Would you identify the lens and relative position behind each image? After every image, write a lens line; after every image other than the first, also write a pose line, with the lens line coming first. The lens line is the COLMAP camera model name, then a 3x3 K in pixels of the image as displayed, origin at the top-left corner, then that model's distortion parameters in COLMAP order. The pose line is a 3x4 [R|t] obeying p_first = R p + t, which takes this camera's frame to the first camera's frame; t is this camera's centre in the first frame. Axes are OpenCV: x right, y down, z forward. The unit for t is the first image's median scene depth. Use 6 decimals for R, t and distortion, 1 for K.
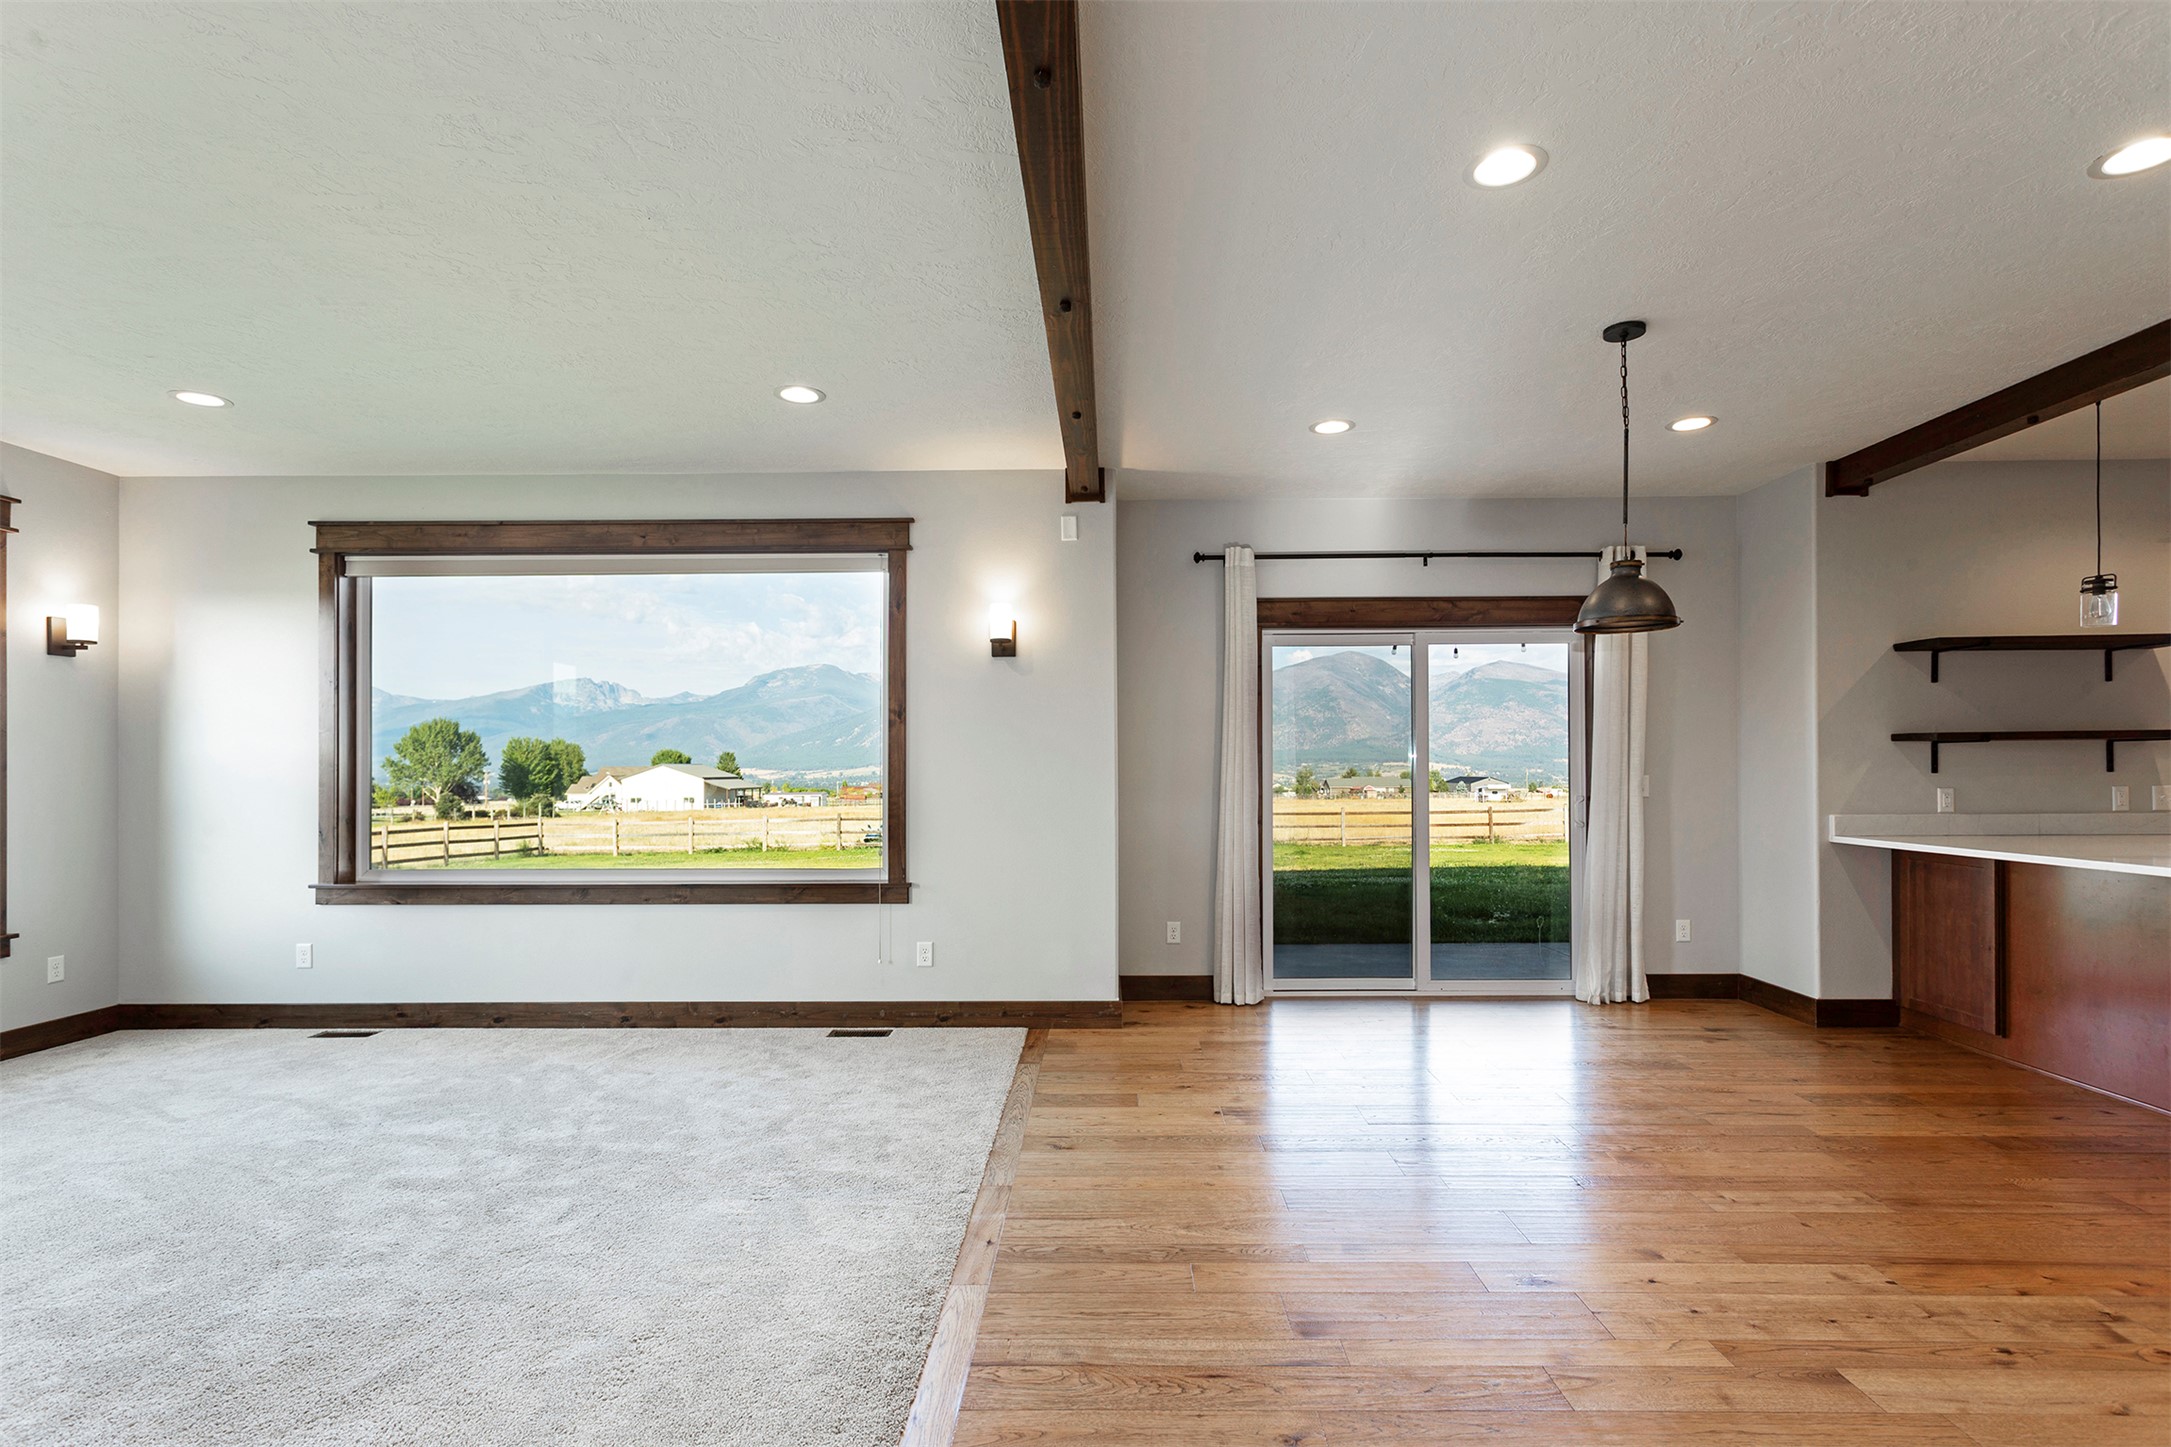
lens RADIAL K [[1060.3, 0, 1078.9], [0, 1060.3, 772.5], [0, 0, 1]] dist [0.004128, 0.000797]
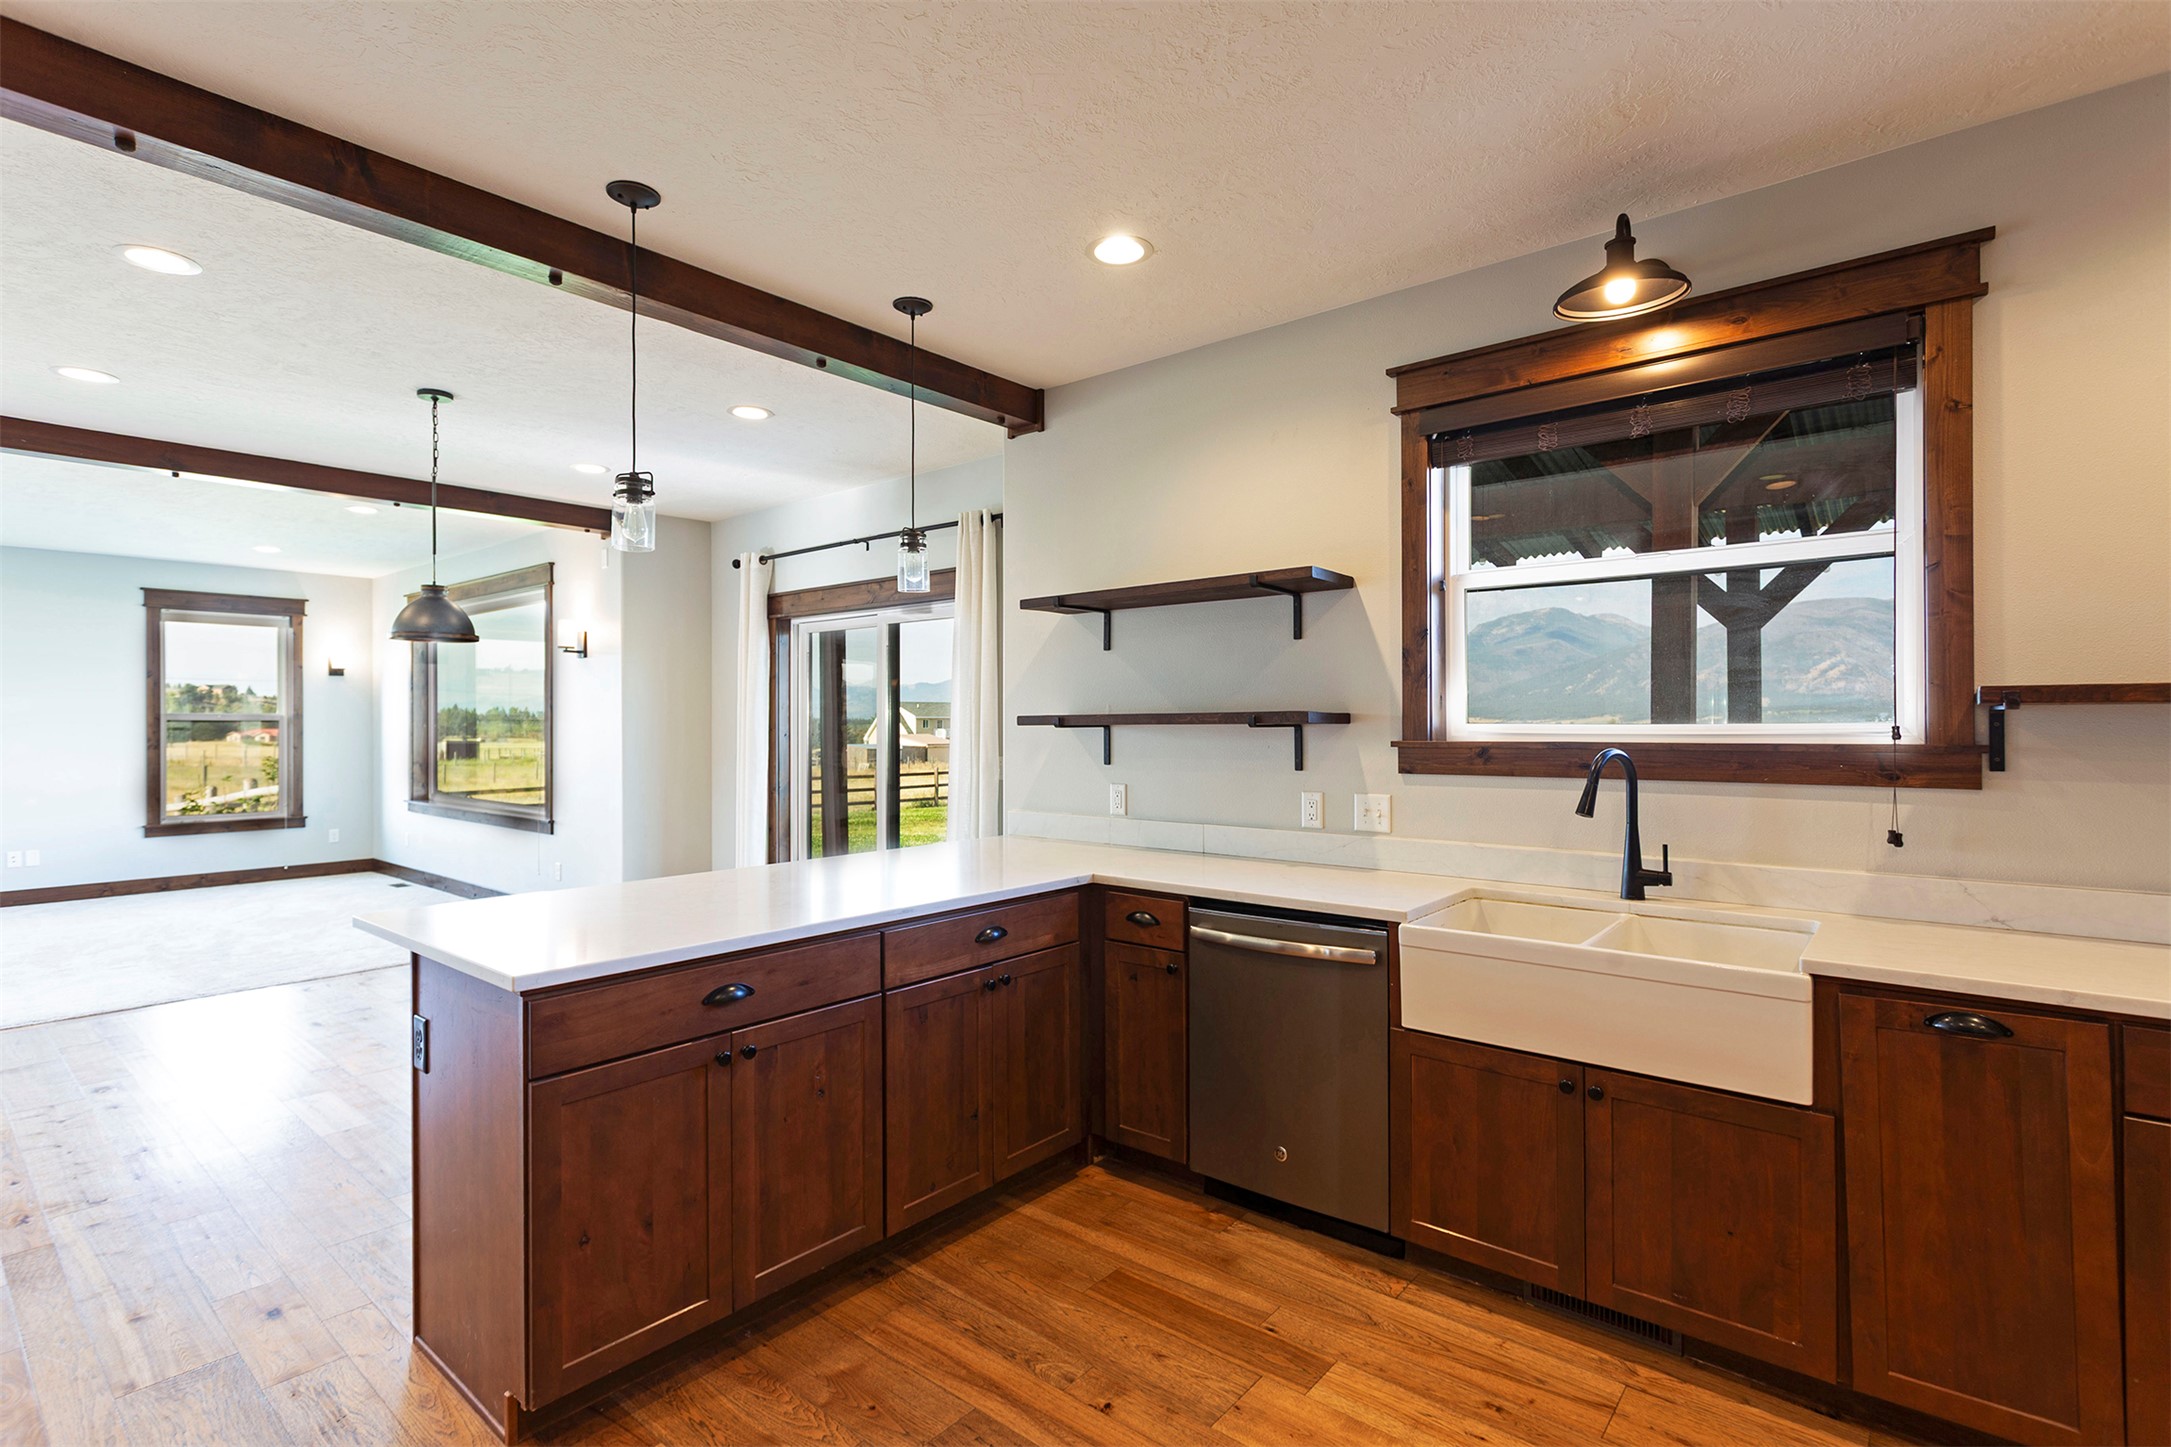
lens RADIAL K [[1060.3, 0, 1086.0], [0, 1060.3, 722.6], [0, 0, 1]] dist [0.004128, 0.000797]
pose [[0.764921, 0.003943, -0.644112, 1.730062], [-0.003034, 0.999992, 0.002518, -0.043716], [0.644117, 0.000028, 0.764927, 0.512939]]
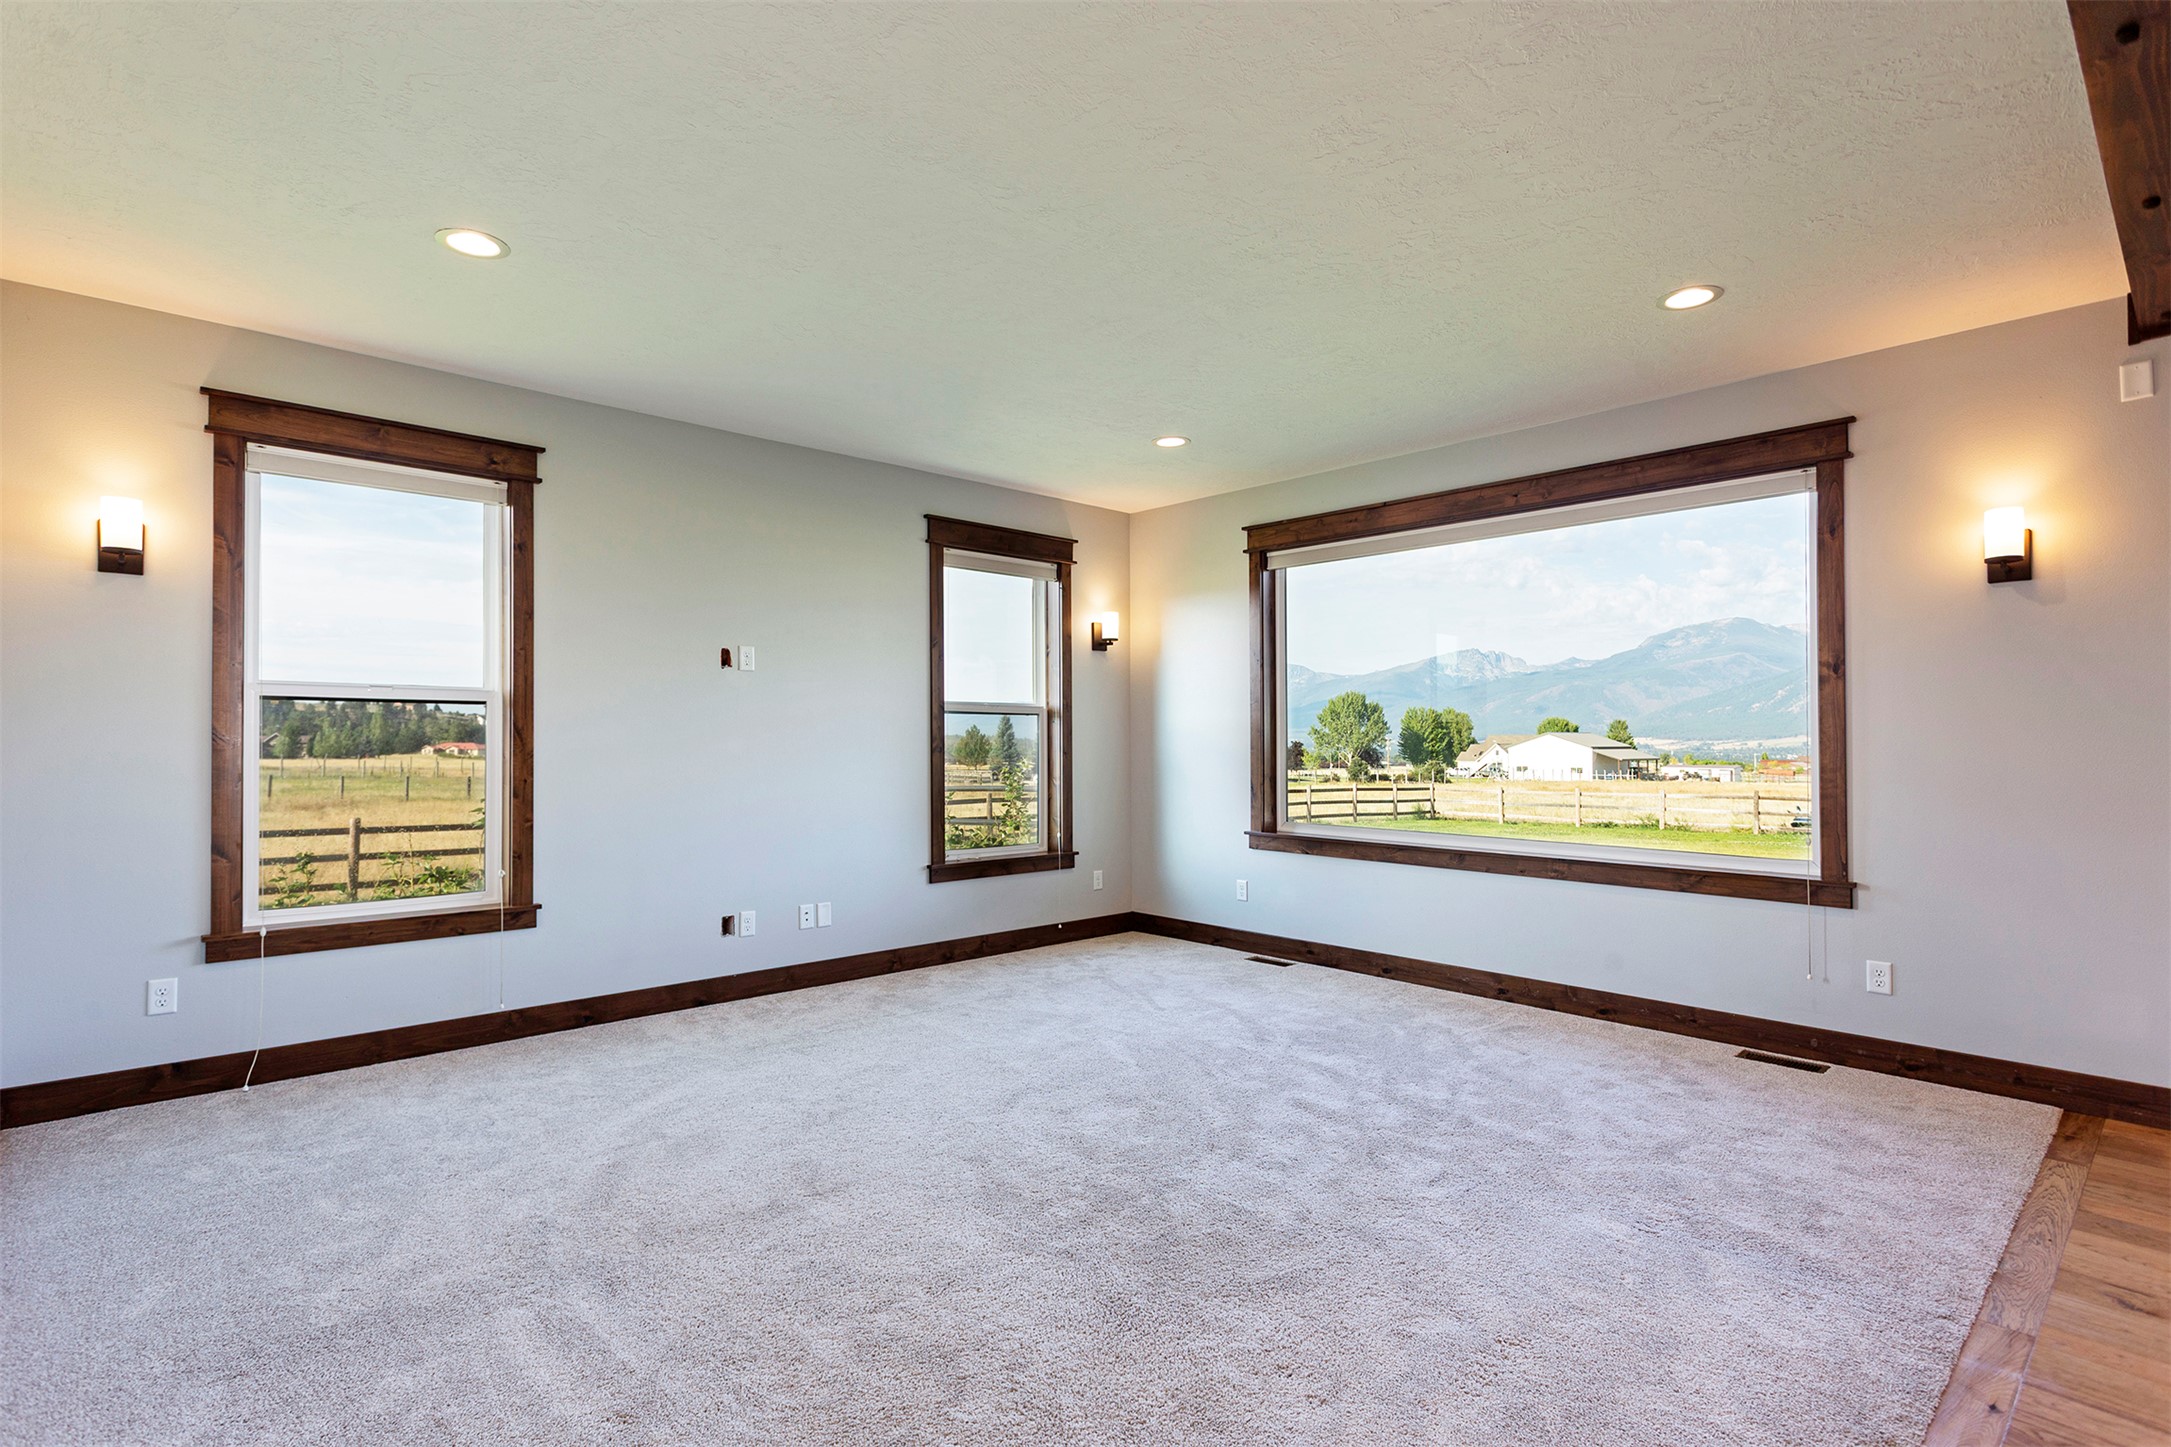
lens RADIAL K [[1060.3, 0, 1088.7], [0, 1060.3, 710.8], [0, 0, 1]] dist [0.004128, 0.000797]
pose [[0.706664, -0.010728, -0.707468, -0.001926], [-0.009761, 0.999642, -0.024908, 0.002136], [0.707482, 0.024508, 0.706306, 0.039324]]
